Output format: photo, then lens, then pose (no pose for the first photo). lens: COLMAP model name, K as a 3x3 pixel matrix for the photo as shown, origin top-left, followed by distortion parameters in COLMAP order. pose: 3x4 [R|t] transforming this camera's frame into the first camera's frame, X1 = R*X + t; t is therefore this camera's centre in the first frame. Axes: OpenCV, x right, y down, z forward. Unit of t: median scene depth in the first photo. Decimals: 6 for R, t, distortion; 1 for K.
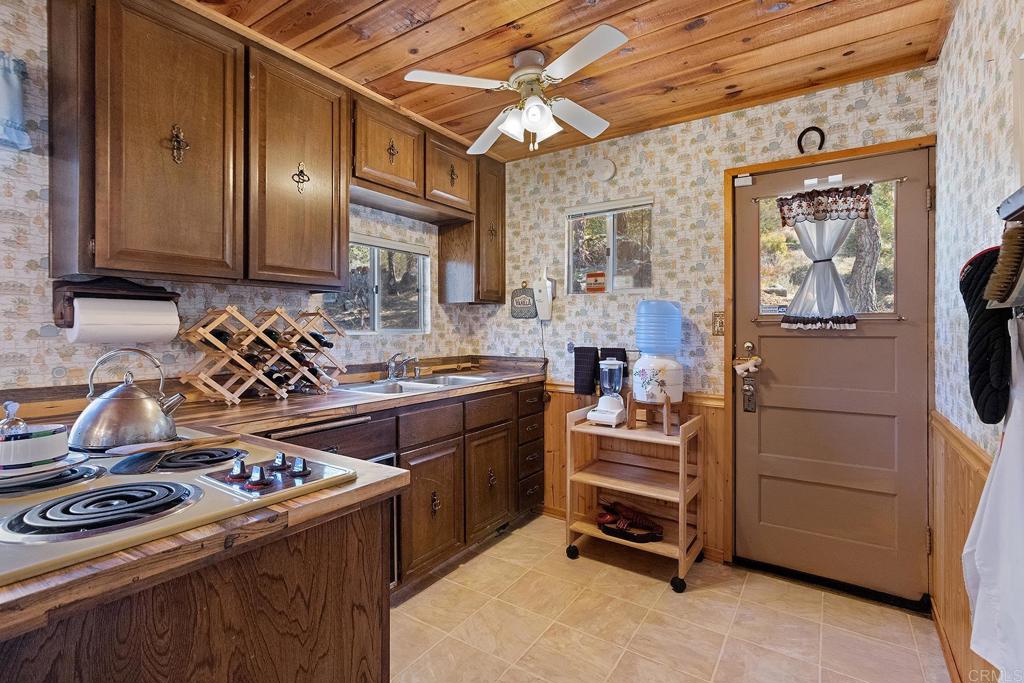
lens RADIAL K [[474.3, 0, 516.9], [0, 474.3, 325.9], [0, 0, 1]] dist [0.000355, -0.000005]
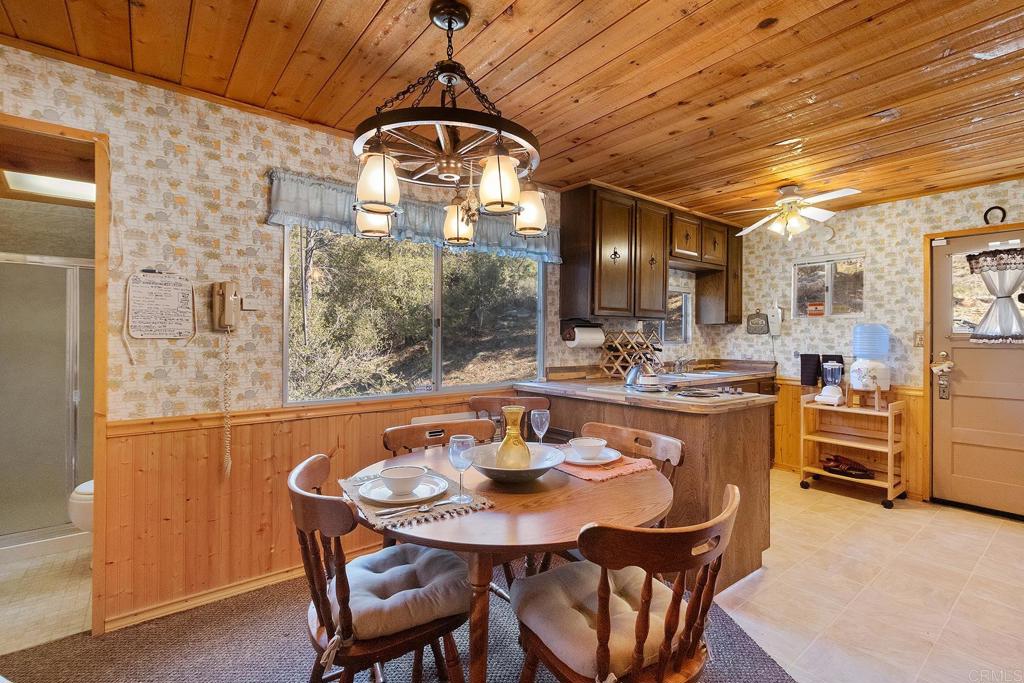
lens RADIAL K [[466.9, 0, 521.9], [0, 466.9, 336.3], [0, 0, 1]] dist [0.002607, 0.000210]
pose [[0.954112, 0.002587, -0.299440, -0.311967], [-0.002558, 0.999997, 0.000488, -0.010213], [0.299441, 0.000300, 0.954115, -0.746855]]
